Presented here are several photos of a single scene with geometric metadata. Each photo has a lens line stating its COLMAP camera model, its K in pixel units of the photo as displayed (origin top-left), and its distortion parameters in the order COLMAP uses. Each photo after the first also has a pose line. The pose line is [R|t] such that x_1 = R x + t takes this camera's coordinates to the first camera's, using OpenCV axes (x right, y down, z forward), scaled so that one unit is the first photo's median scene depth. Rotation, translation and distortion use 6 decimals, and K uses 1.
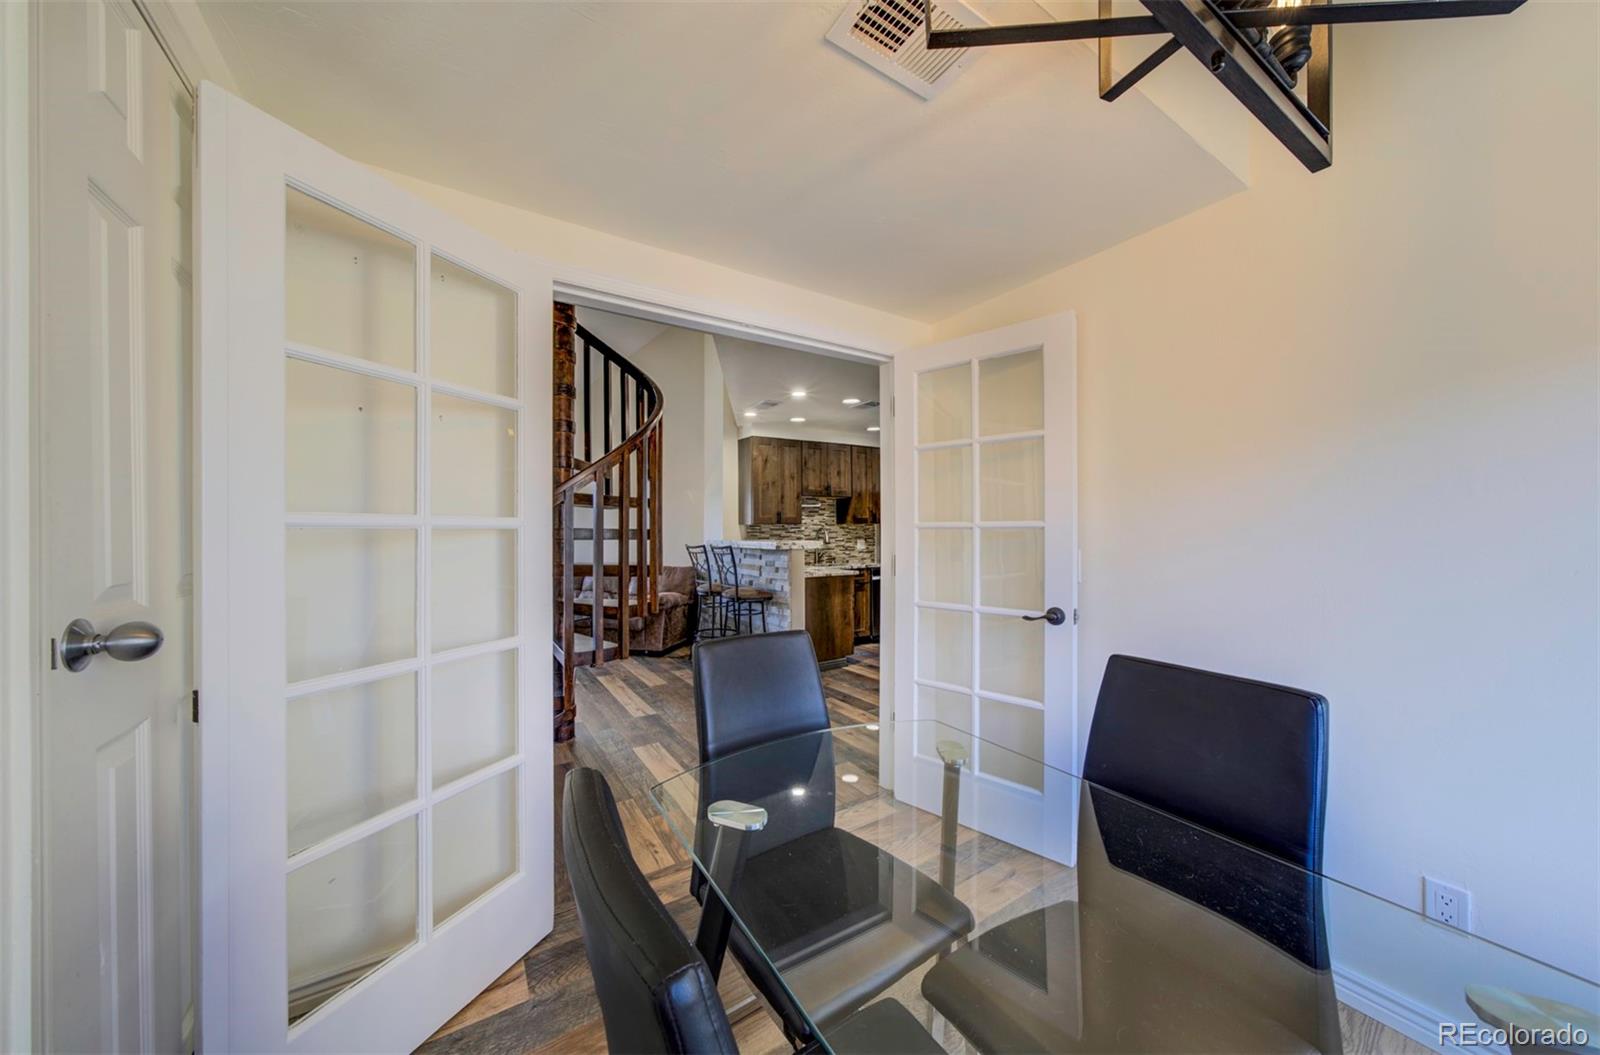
lens RADIAL K [[529.8, 0, 797.0], [0, 529.8, 532.1], [0, 0, 1]] dist [-0.005252, 0.000930]
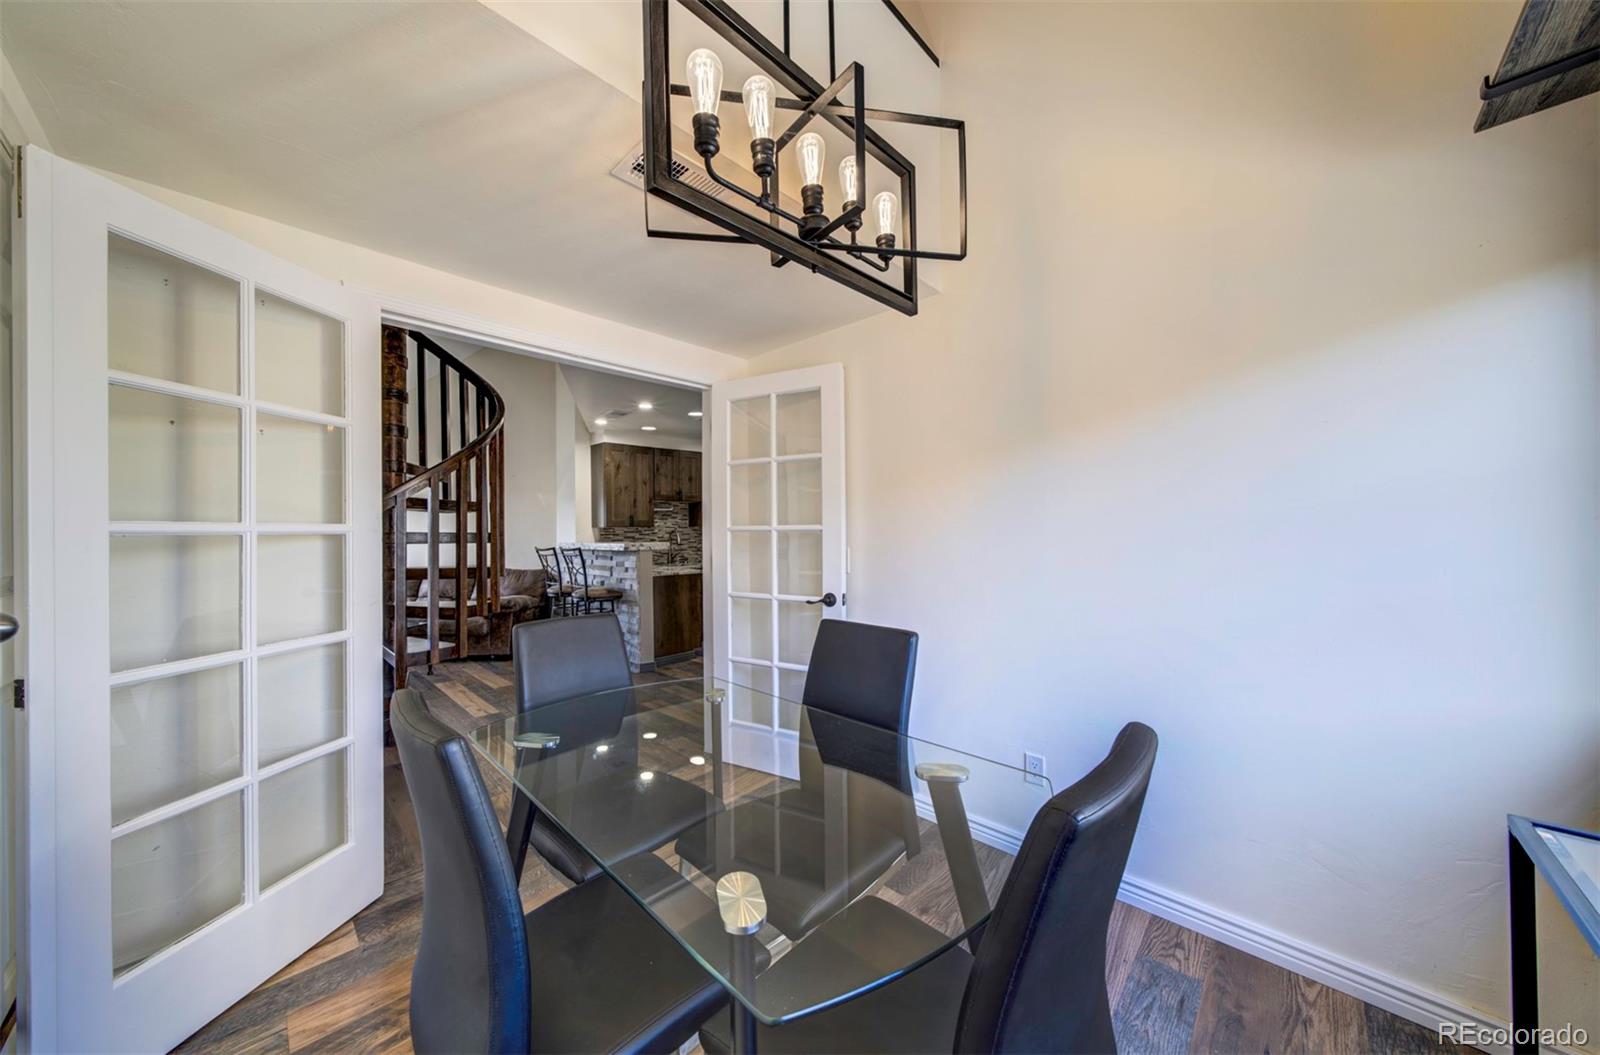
lens RADIAL K [[529.8, 0, 795.9], [0, 529.8, 531.7], [0, 0, 1]] dist [-0.005252, 0.000930]
pose [[0.973722, -0.005943, 0.227661, 0.113374], [0.006662, 0.999975, -0.002390, -0.002209], [-0.227641, 0.003844, 0.973738, -0.235671]]
